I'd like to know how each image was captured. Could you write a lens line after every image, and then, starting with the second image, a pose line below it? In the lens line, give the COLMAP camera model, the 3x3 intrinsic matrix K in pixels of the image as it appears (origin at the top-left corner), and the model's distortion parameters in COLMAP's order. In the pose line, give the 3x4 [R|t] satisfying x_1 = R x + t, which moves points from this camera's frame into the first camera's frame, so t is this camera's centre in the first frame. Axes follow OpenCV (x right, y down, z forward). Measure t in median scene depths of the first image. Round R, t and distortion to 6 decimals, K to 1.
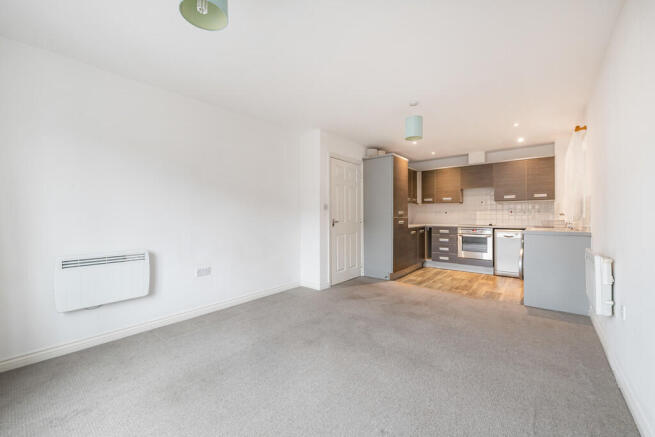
lens RADIAL K [[253.3, 0, 336.4], [0, 253.3, 214.2], [0, 0, 1]] dist [0.001571, -0.000993]
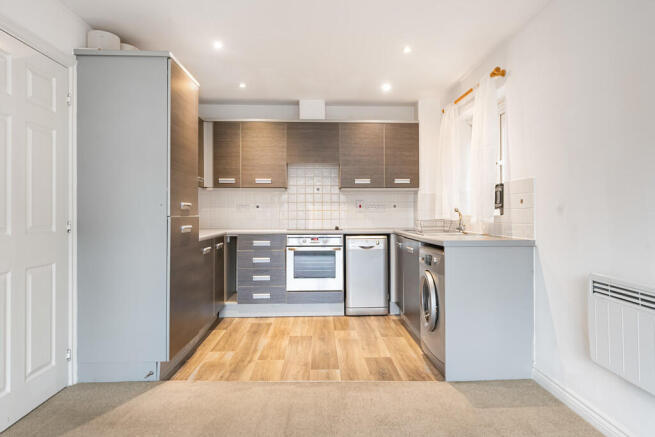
lens RADIAL K [[385.1, 0, 327.5], [0, 385.1, 209.0], [0, 0, 1]] dist [0.001127, 0.001476]
pose [[0.749745, 0.006042, 0.661699, 0.012500], [-0.003706, 0.999981, -0.004931, 0.002440], [-0.661716, 0.001245, 0.749753, 0.362296]]
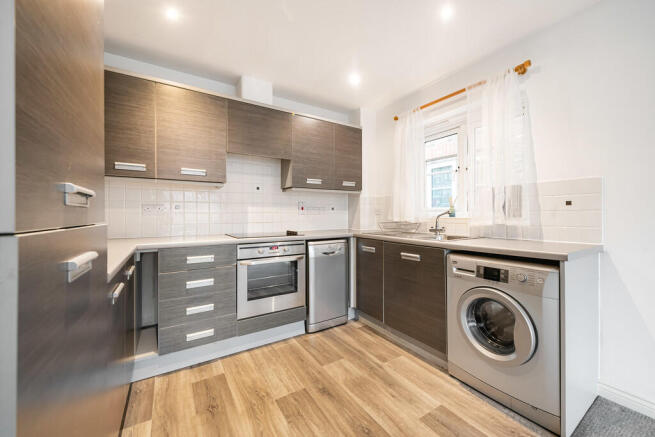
lens RADIAL K [[253.3, 0, 328.2], [0, 253.3, 215.1], [0, 0, 1]] dist [0.001571, -0.000993]
pose [[0.313177, -0.003047, 0.949690, 0.157495], [-0.005202, 0.999974, 0.004923, 0.003625], [-0.949681, -0.006483, 0.313153, 0.785301]]
